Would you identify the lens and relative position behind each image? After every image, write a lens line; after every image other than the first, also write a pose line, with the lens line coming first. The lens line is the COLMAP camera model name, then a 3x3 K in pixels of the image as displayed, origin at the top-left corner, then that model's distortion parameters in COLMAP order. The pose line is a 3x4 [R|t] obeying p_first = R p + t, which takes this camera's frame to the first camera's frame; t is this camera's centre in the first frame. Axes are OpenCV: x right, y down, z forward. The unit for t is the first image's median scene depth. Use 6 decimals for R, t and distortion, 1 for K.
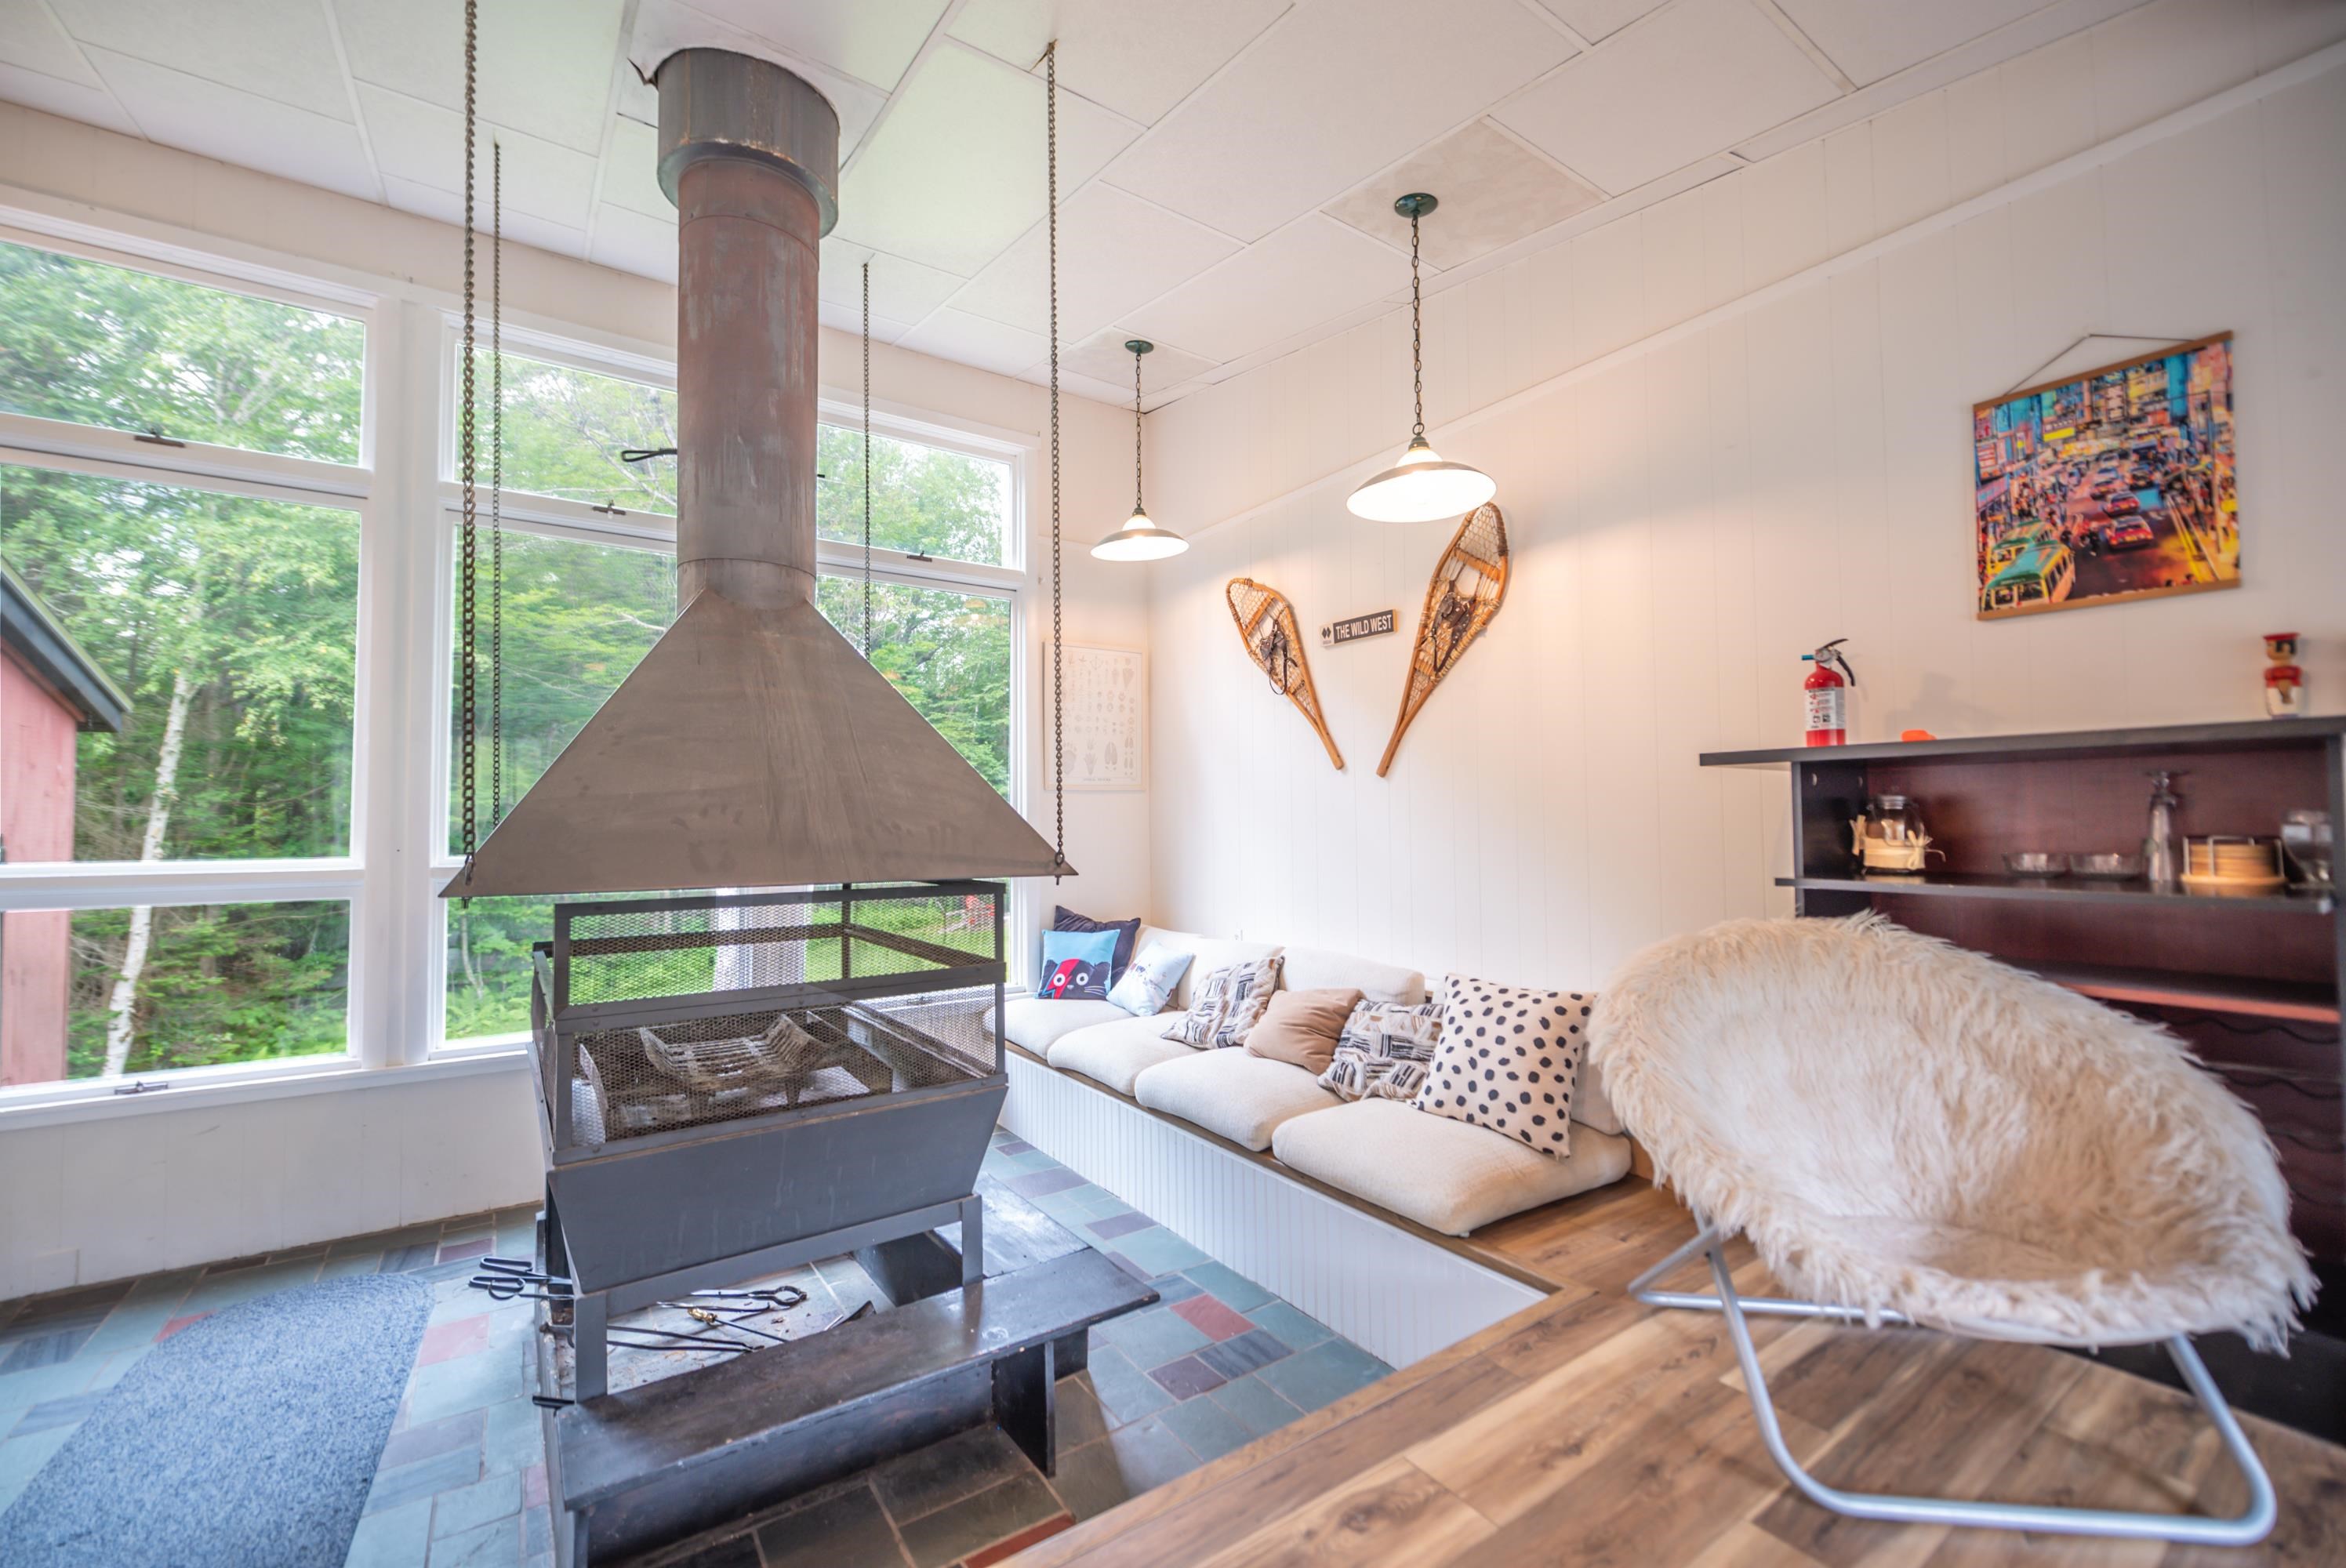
lens RADIAL K [[941.5, 0, 1160.9], [0, 941.5, 790.3], [0, 0, 1]] dist [-0.009994, -0.000081]
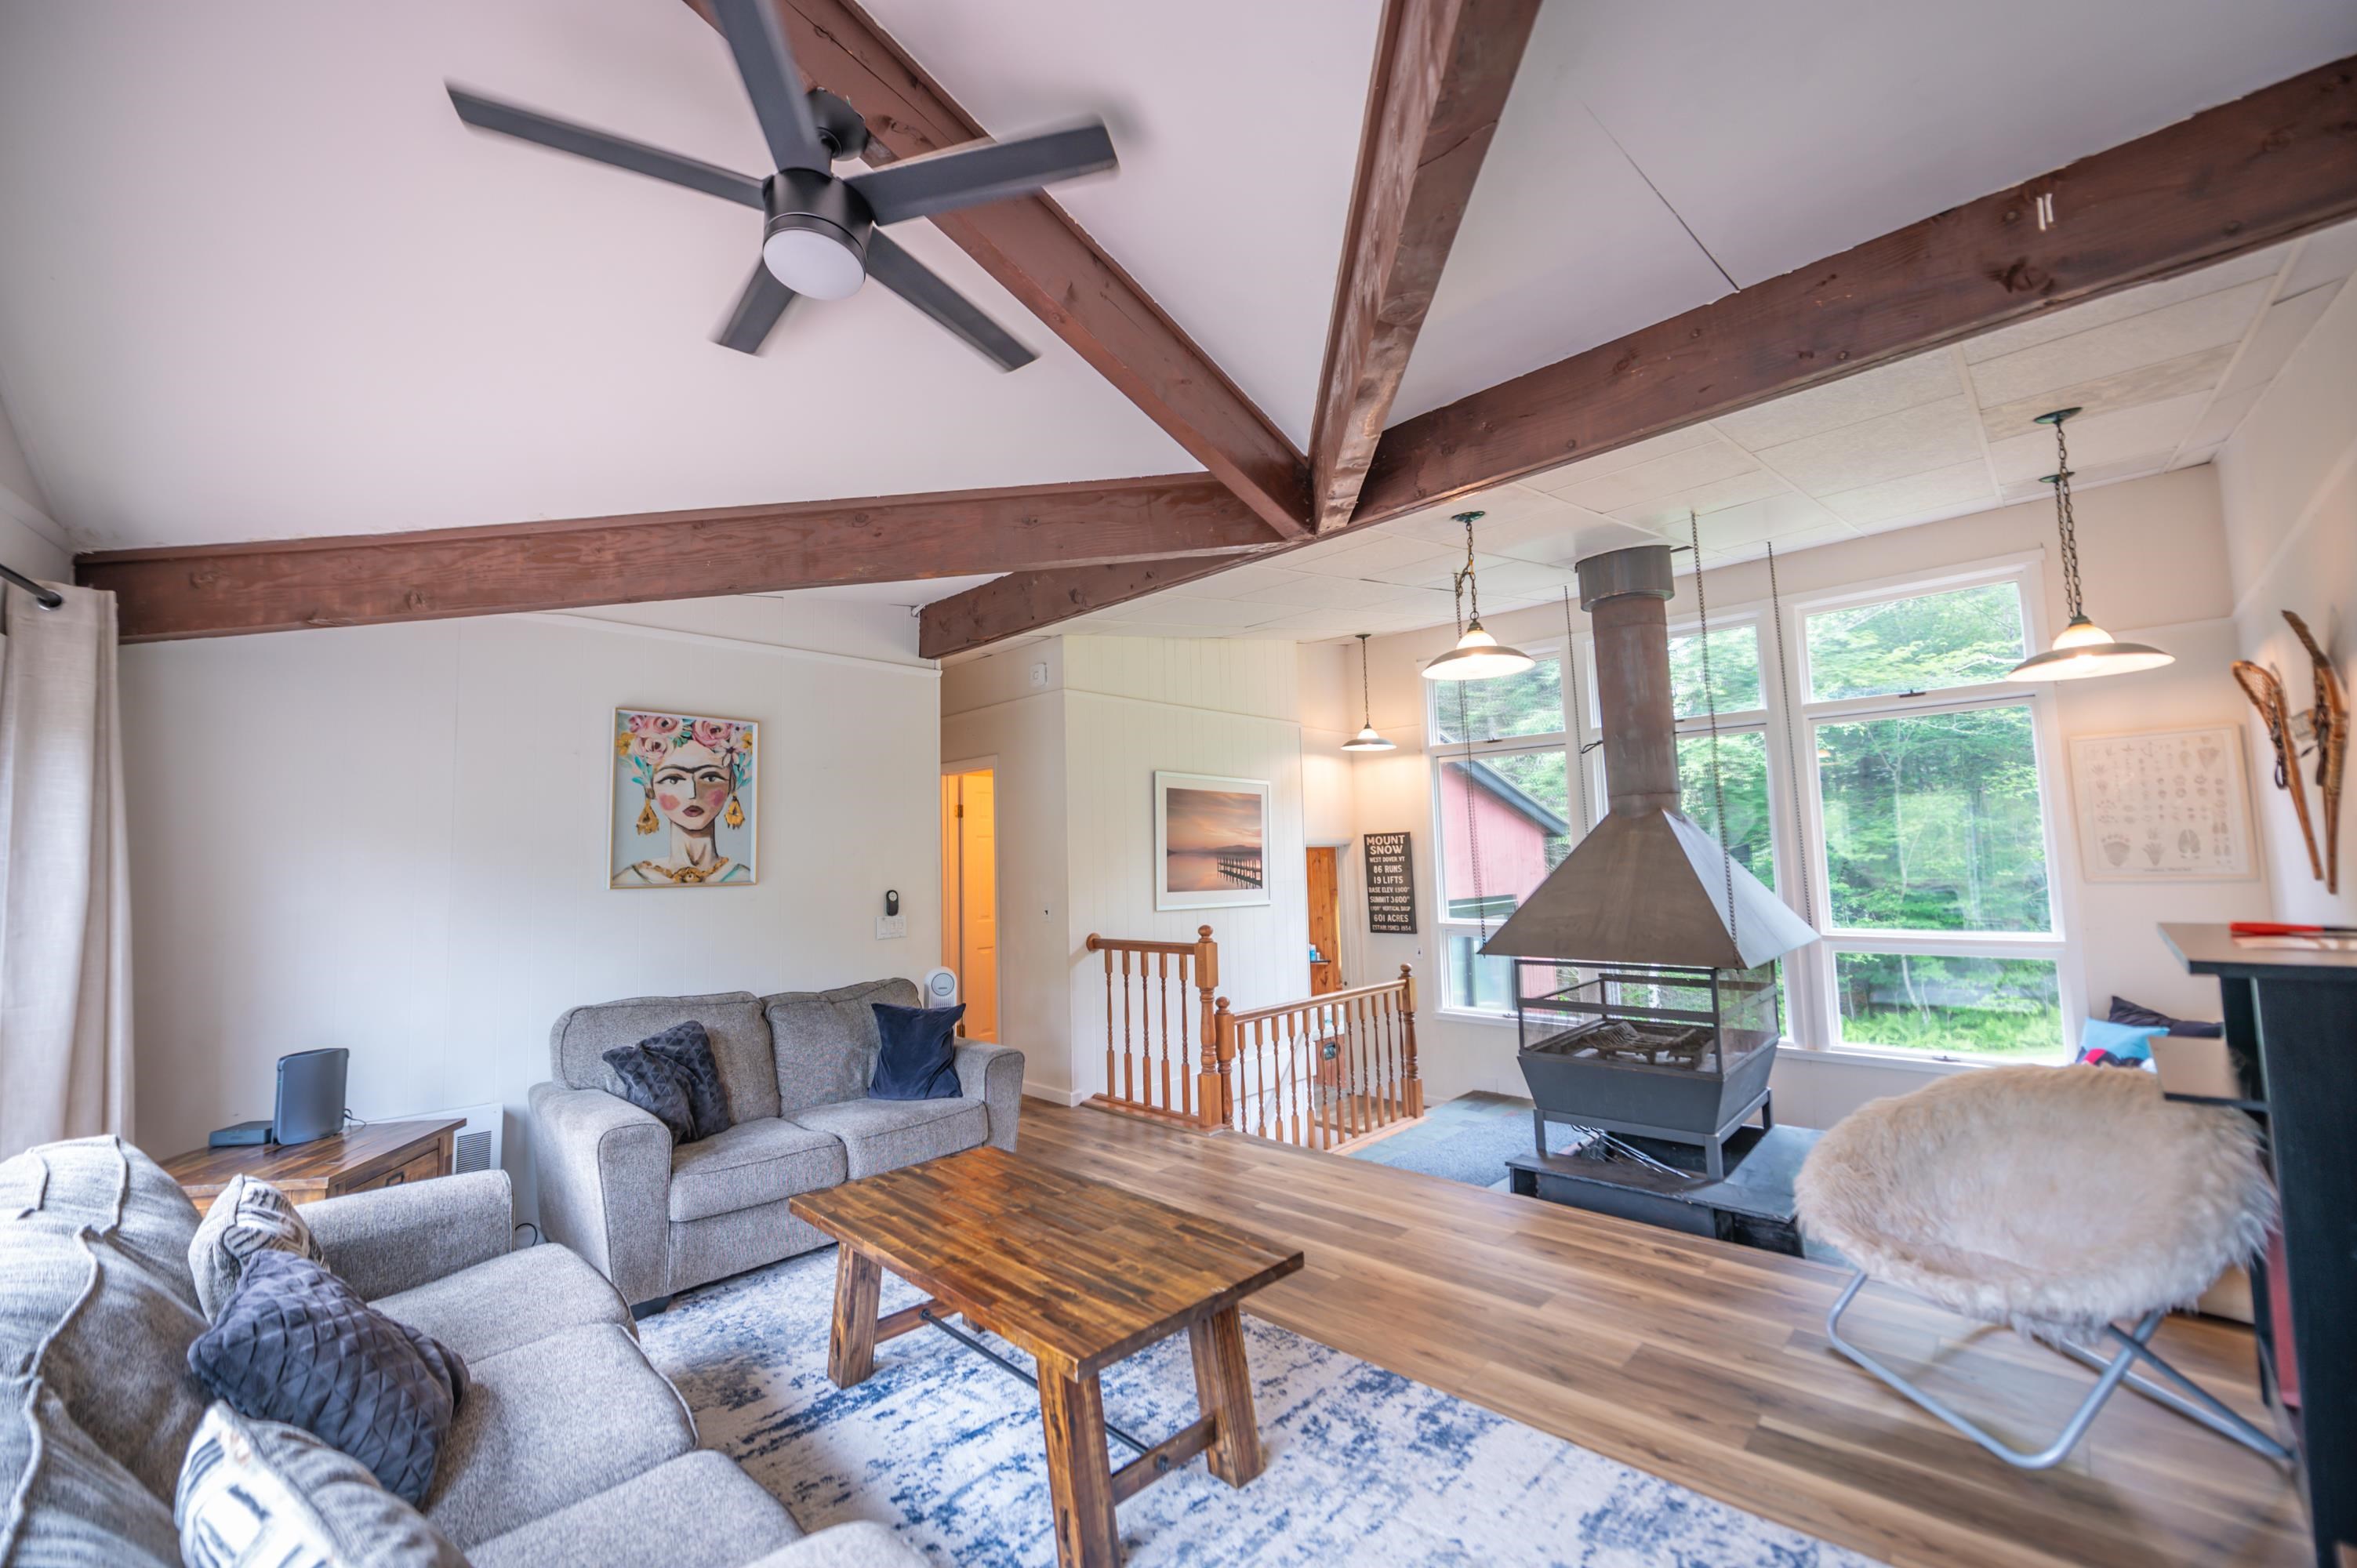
lens RADIAL K [[937.7, 0, 1171.5], [0, 937.7, 783.9], [0, 0, 1]] dist [-0.010447, 0.000256]
pose [[0.202527, -0.078762, -0.976104, 0.824743], [0.053234, 0.996172, -0.069336, -0.109145], [0.977829, -0.037919, 0.205945, -0.233117]]
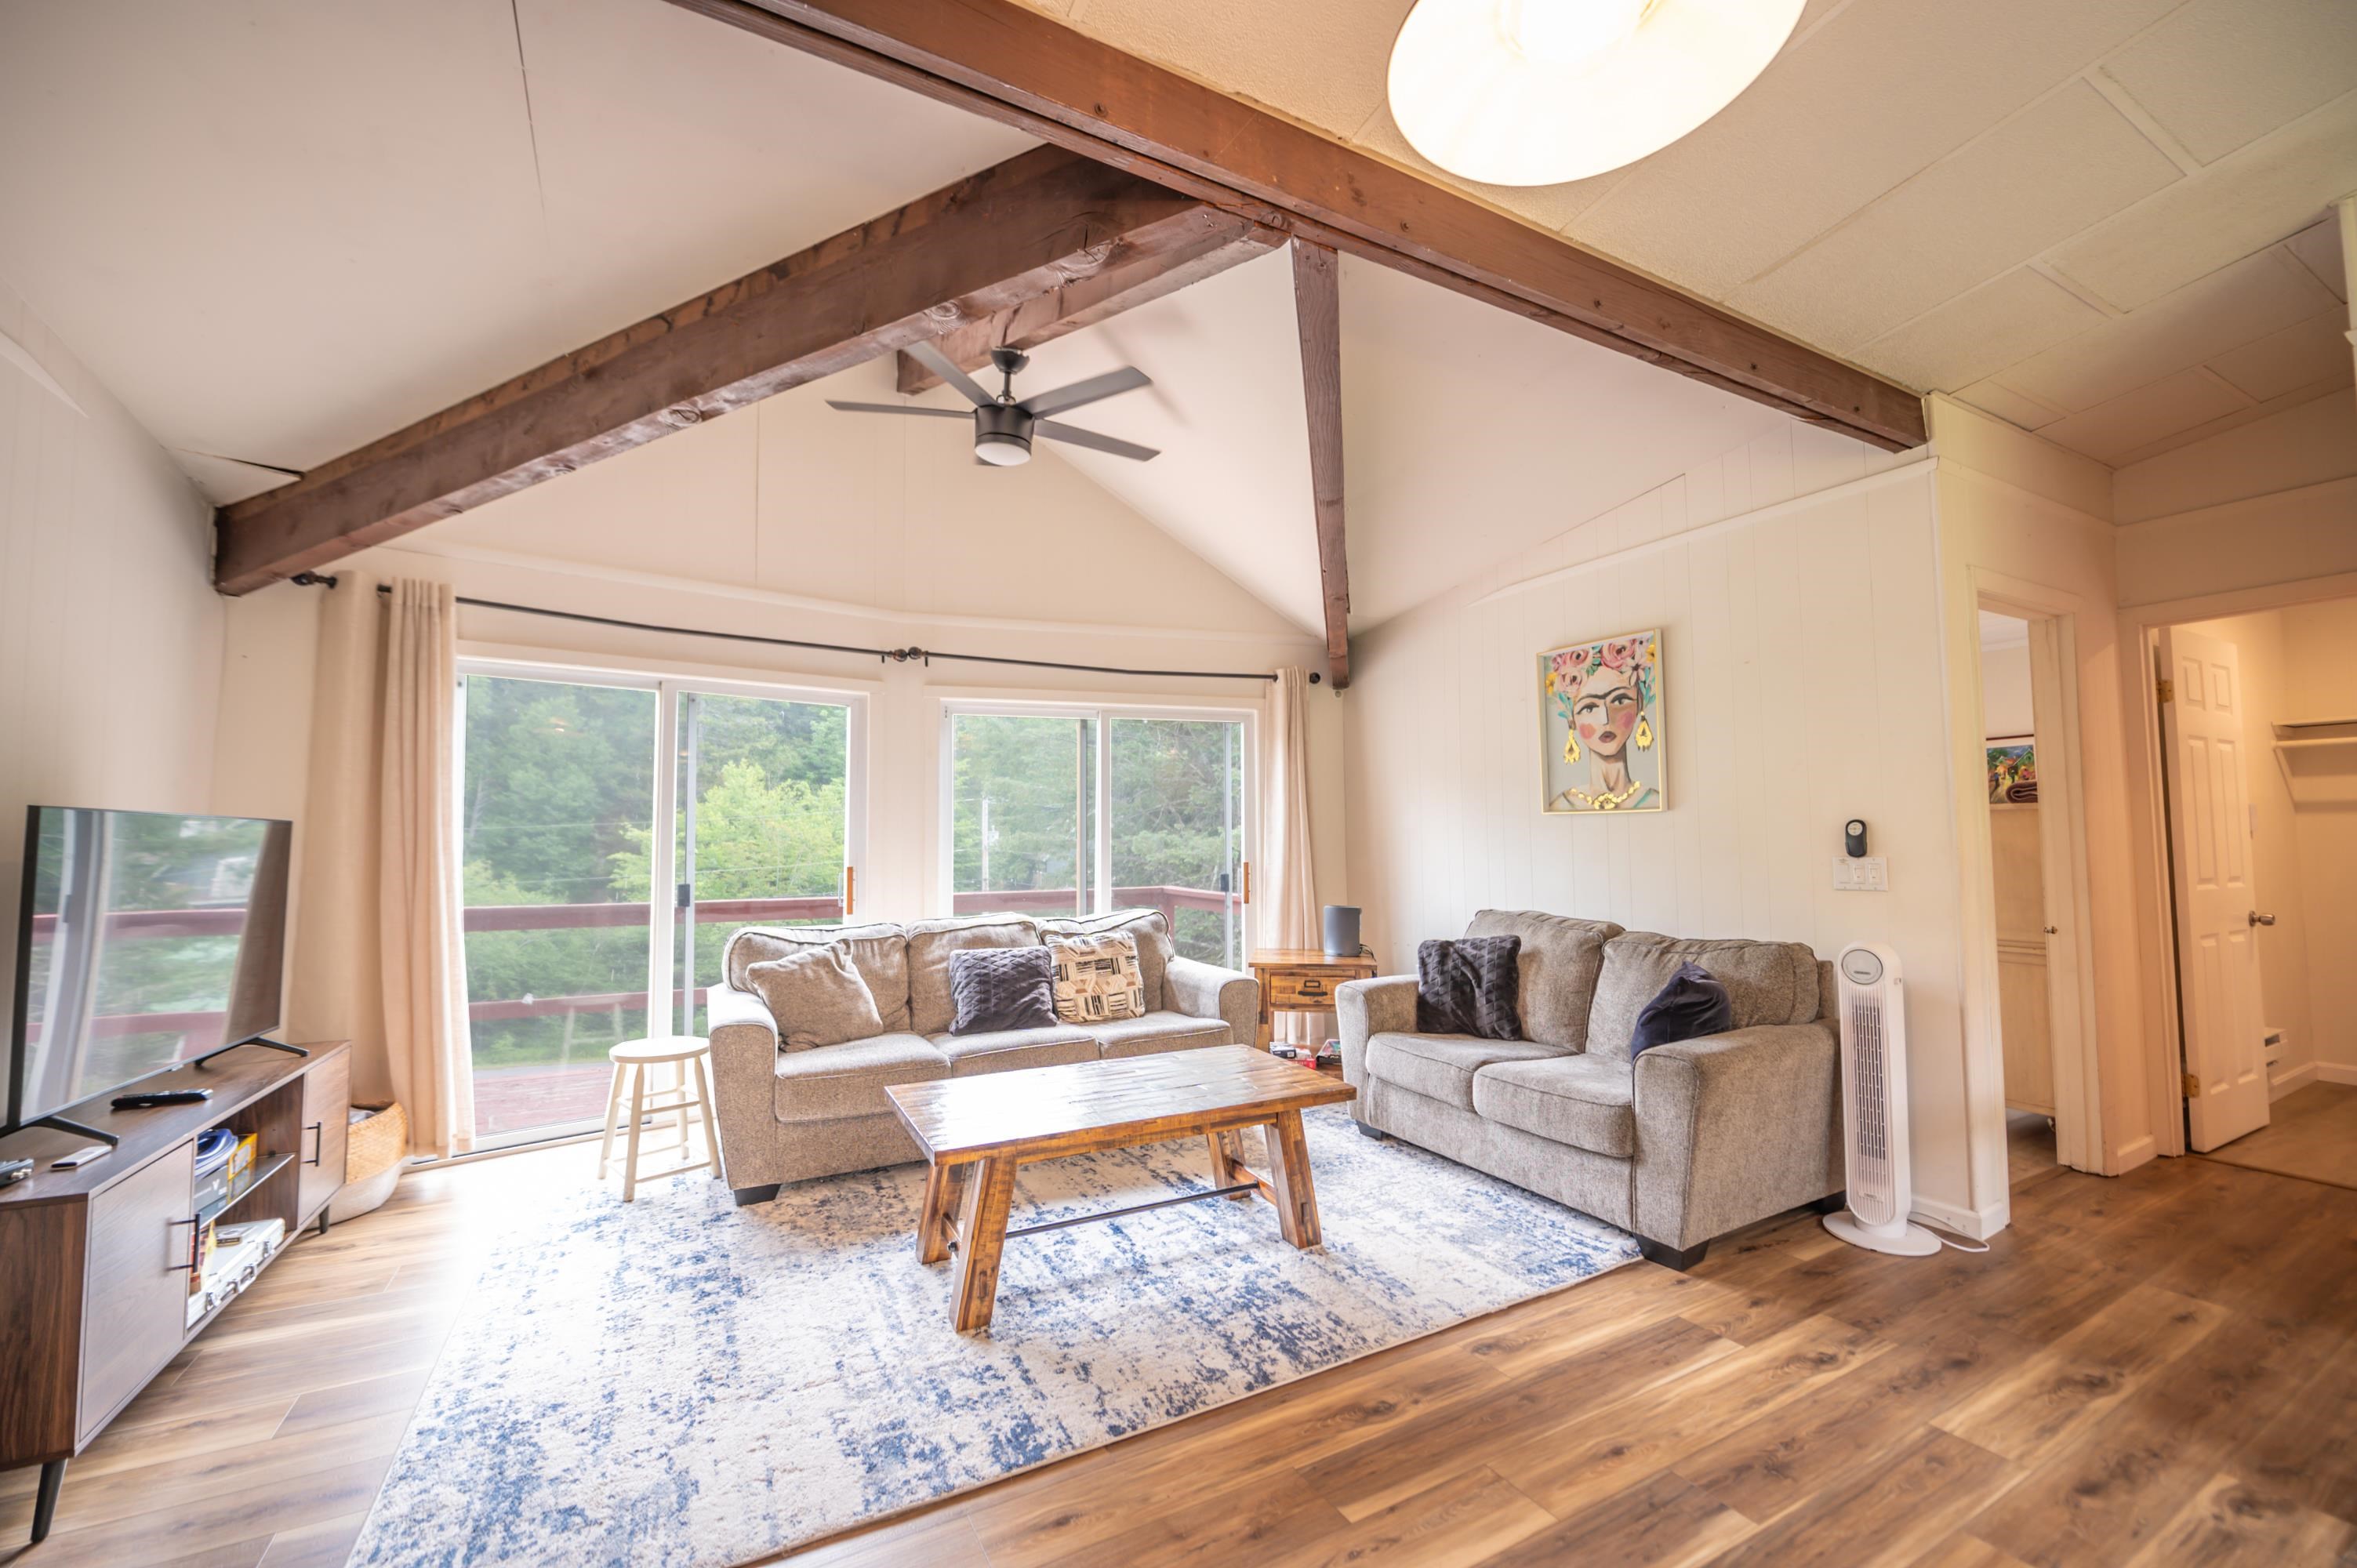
lens RADIAL K [[937.7, 0, 1176.7], [0, 937.7, 786.0], [0, 0, 1]] dist [-0.010447, 0.000256]
pose [[-0.994728, 0.024416, 0.099602, 0.064824], [0.015564, 0.995936, -0.088704, -0.041000], [-0.101363, -0.086686, -0.991066, 0.529243]]
